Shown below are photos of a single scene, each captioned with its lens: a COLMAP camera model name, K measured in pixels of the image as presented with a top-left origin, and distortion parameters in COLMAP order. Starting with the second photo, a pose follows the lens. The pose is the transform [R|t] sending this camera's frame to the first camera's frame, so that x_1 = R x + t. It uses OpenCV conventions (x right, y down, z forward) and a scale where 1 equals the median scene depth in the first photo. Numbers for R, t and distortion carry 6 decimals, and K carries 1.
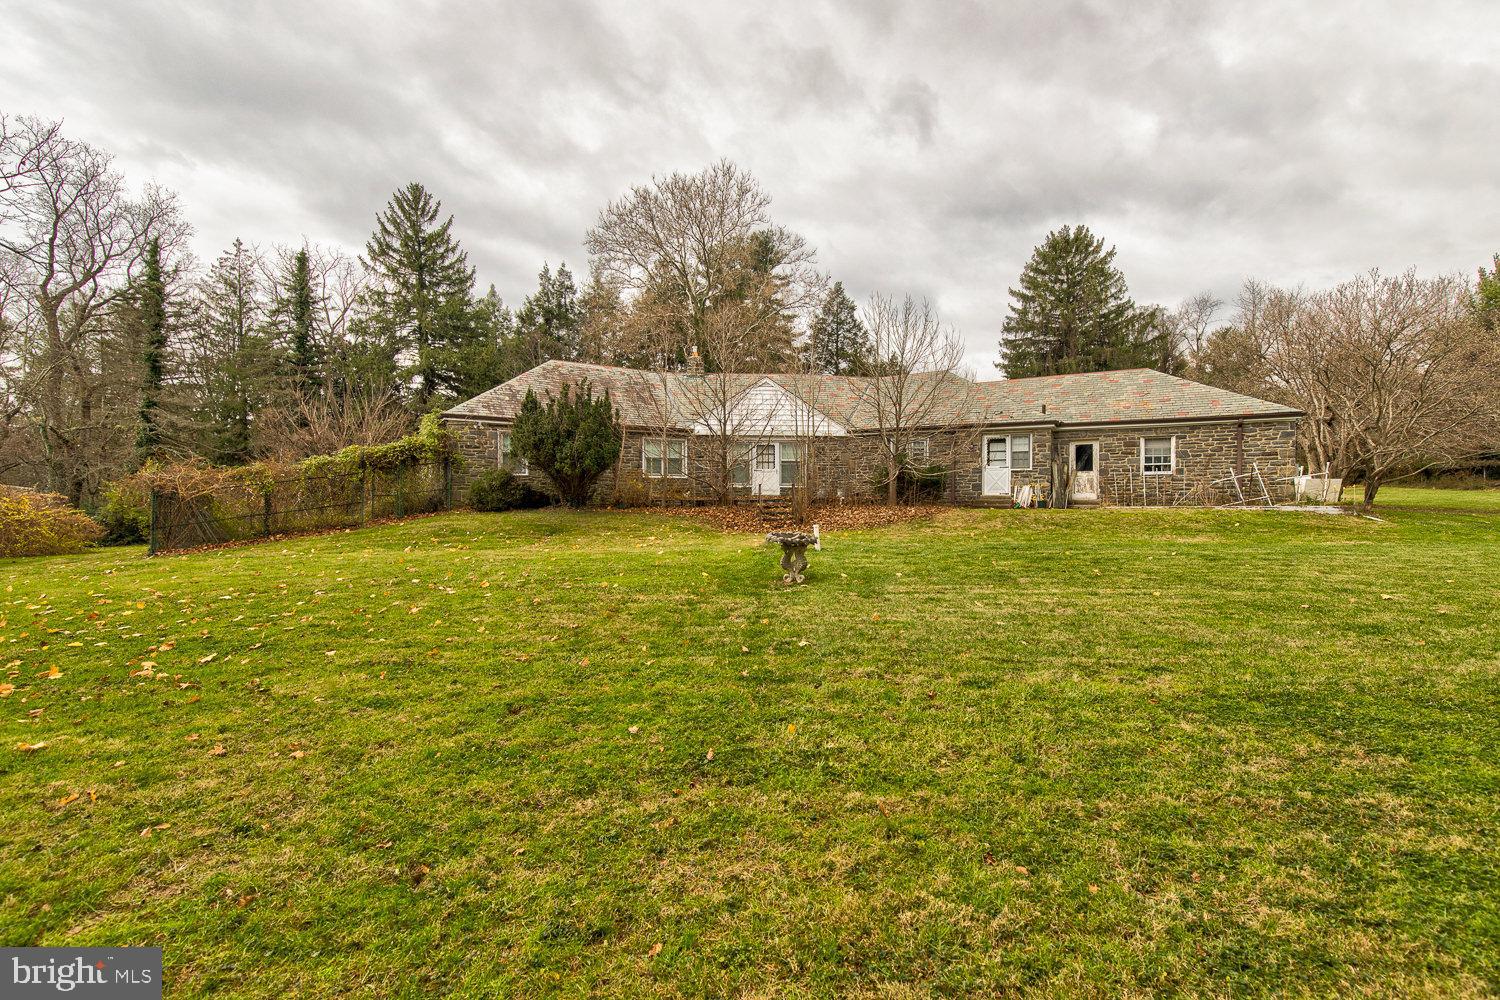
lens RADIAL K [[686.9, 0, 749.0], [0, 686.9, 503.5], [0, 0, 1]] dist [0.012747, -0.002805]
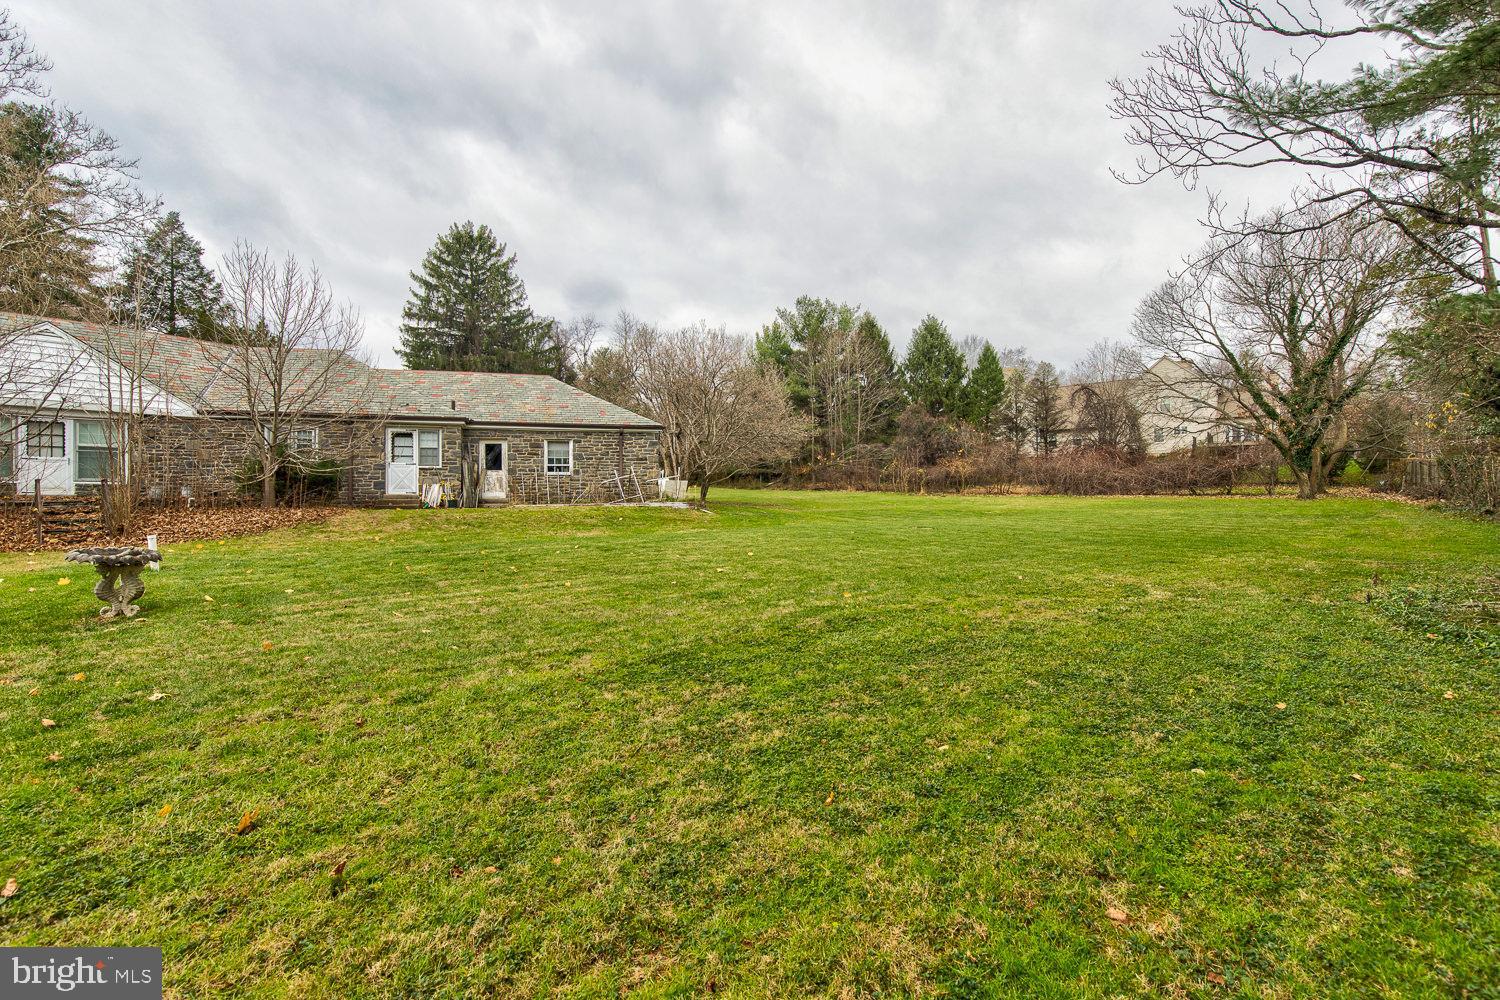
lens RADIAL K [[719.7, 0, 757.4], [0, 719.7, 490.0], [0, 0, 1]] dist [0.002727, -0.000745]
pose [[0.687495, 0.001267, 0.726188, -0.014799], [0.011917, 0.999844, -0.013027, 0.000118], [-0.726091, 0.017610, 0.687373, -0.000676]]
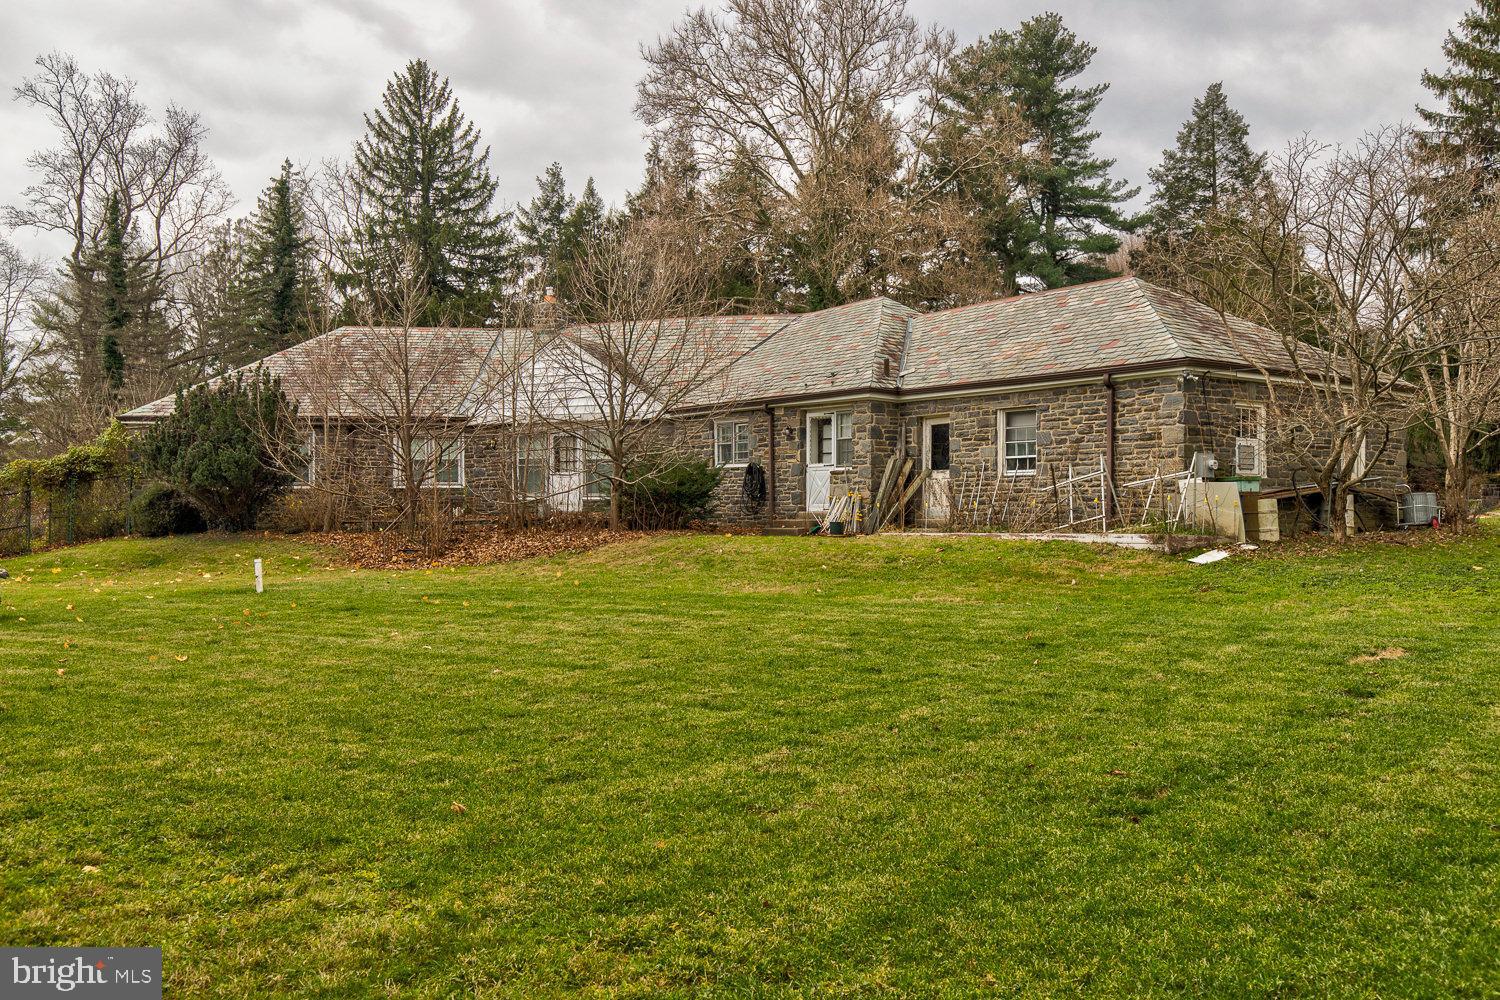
lens RADIAL K [[1289.4, 0, 748.3], [0, 1289.4, 501.2], [0, 0, 1]] dist [0.015416, -0.019602]
pose [[0.899893, -0.007574, -0.436045, 1.038968], [0.003669, 0.999945, -0.009797, -0.013675], [0.436096, 0.007217, 0.899871, -0.062966]]
